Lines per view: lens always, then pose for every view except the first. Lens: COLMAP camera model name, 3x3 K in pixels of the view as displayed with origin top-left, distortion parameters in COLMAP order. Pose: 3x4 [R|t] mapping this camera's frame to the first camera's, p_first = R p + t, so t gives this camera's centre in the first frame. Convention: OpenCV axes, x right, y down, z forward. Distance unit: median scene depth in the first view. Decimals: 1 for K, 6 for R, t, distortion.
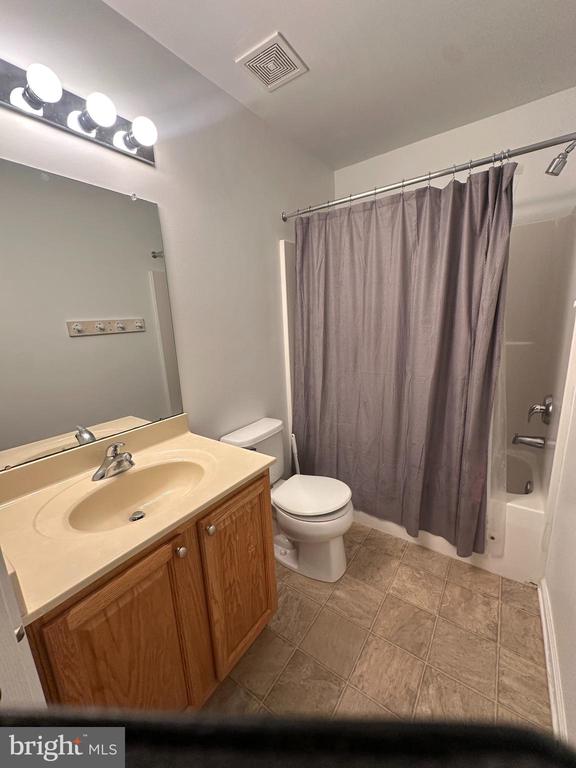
lens RADIAL K [[306.3, 0, 288.0], [0, 306.3, 384.0], [0, 0, 1]] dist [0.000964, -0.000114]
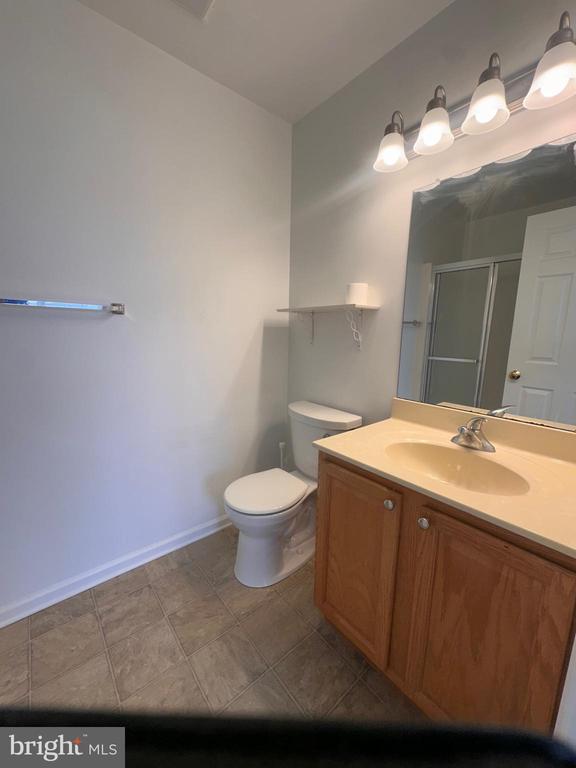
lens RADIAL K [[306.3, 0, 288.0], [0, 306.3, 384.0], [0, 0, 1]] dist [0.000964, -0.000114]
pose [[-0.963406, -0.007487, 0.267940, -0.135198], [0.093584, 0.927311, 0.362403, -0.231708], [-0.251177, 0.374216, -0.892677, 1.450887]]
